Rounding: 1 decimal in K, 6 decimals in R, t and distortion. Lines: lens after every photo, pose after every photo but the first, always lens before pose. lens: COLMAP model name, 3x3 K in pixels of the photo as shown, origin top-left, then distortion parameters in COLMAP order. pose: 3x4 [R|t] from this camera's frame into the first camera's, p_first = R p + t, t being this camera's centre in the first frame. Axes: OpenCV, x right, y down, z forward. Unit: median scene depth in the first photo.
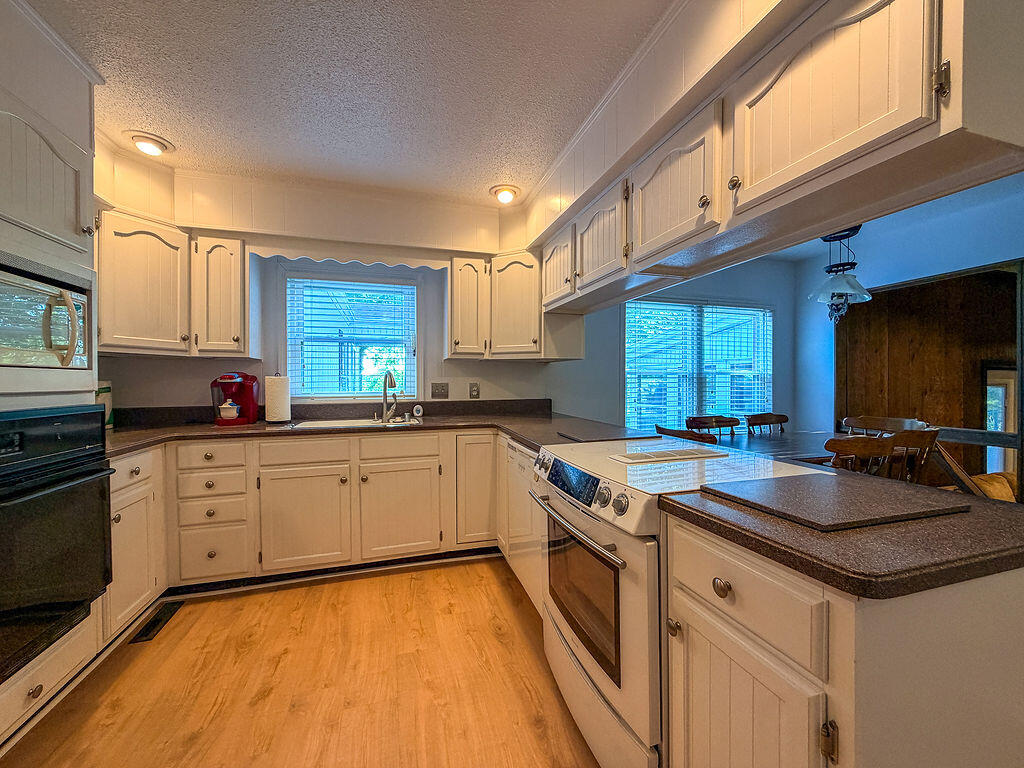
lens RADIAL K [[408.4, 0, 514.7], [0, 408.4, 383.2], [0, 0, 1]] dist [-0.000804, 0.000718]
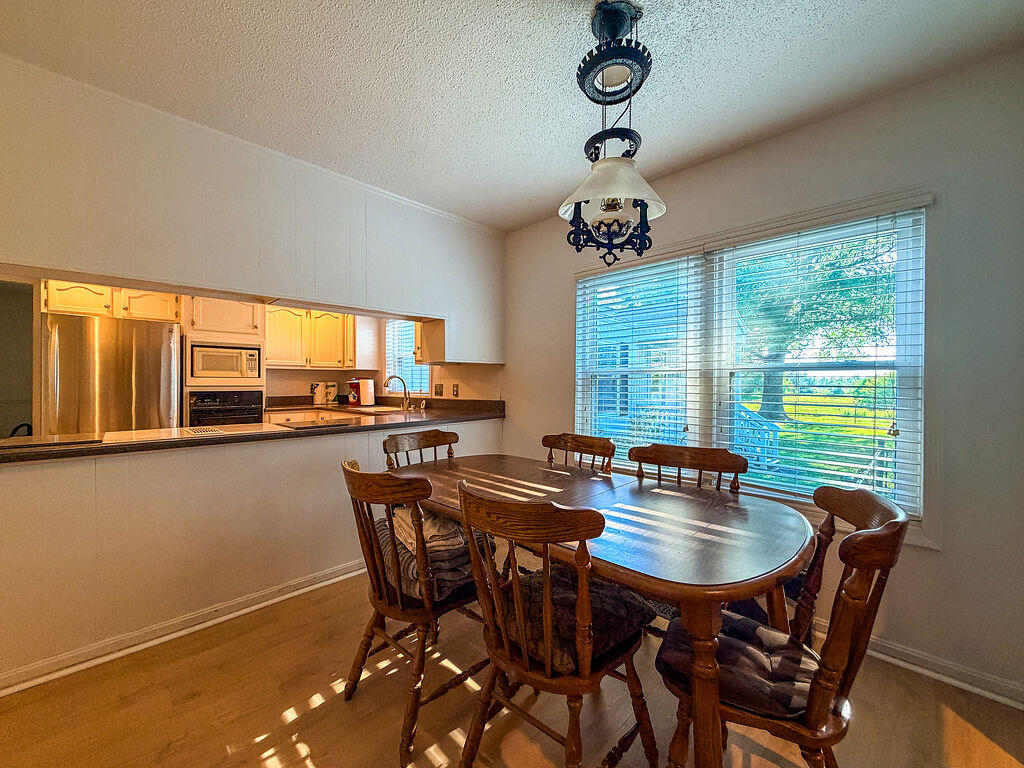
lens RADIAL K [[408.4, 0, 512.9], [0, 408.4, 382.4], [0, 0, 1]] dist [-0.000804, 0.000718]
pose [[0.466655, 0.001731, -0.884438, 1.095691], [-0.006974, 0.999974, -0.001722, -0.005197], [0.884412, 0.006972, 0.466655, 0.631958]]
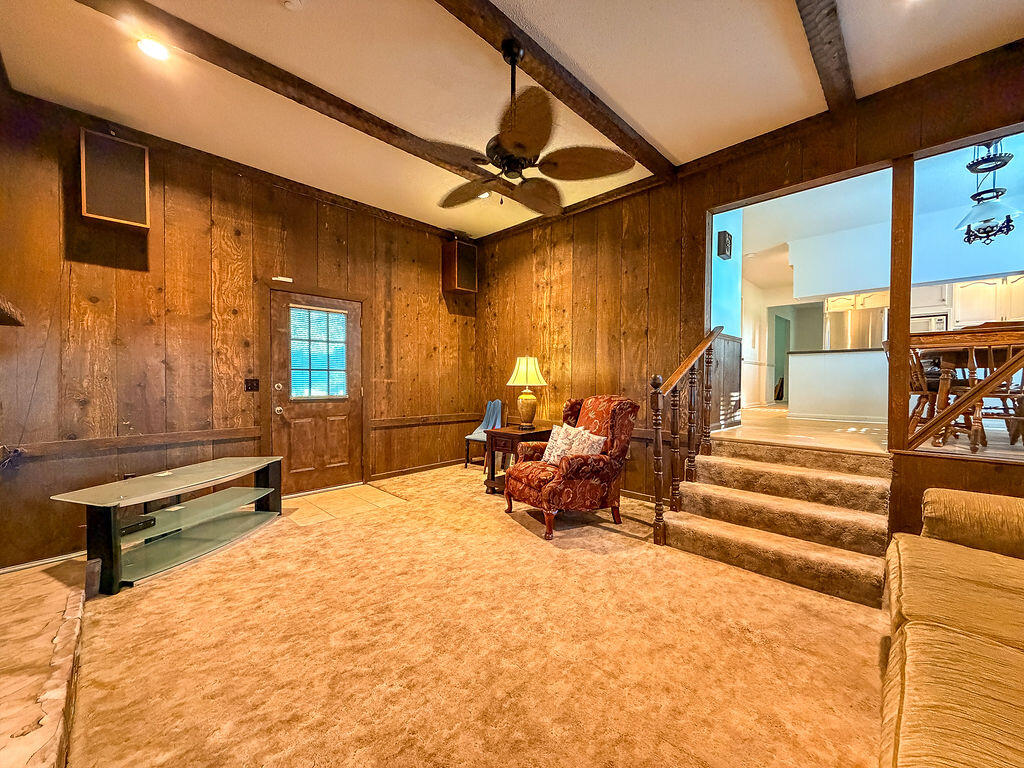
lens RADIAL K [[408.4, 0, 509.3], [0, 408.4, 386.6], [0, 0, 1]] dist [-0.000804, 0.000718]
pose [[-0.885499, 0.004022, -0.464623, 2.324428], [-0.004612, 0.999837, 0.017445, 0.215231], [0.464618, 0.017591, -0.885337, 1.307168]]
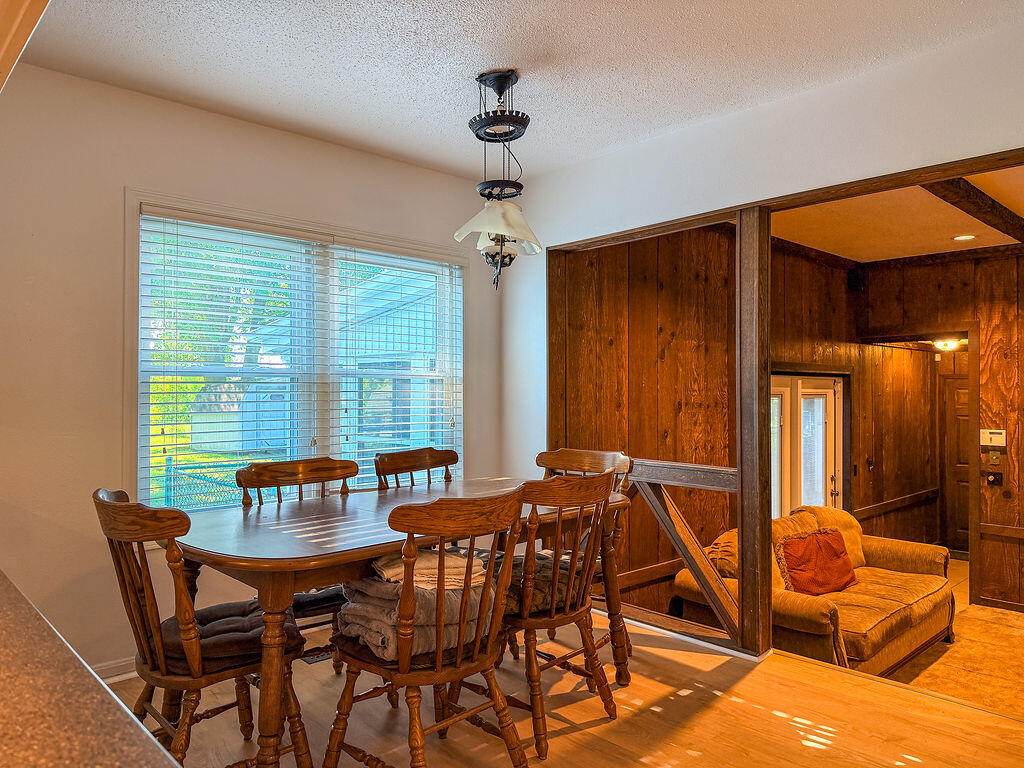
lens RADIAL K [[703.3, 0, 509.7], [0, 703.3, 389.5], [0, 0, 1]] dist [0.035020, -0.000428]
pose [[0.896050, 0.003006, 0.443942, 0.347097], [-0.001829, 0.999994, -0.003081, -0.003497], [-0.443949, 0.001948, 0.896050, 0.115181]]
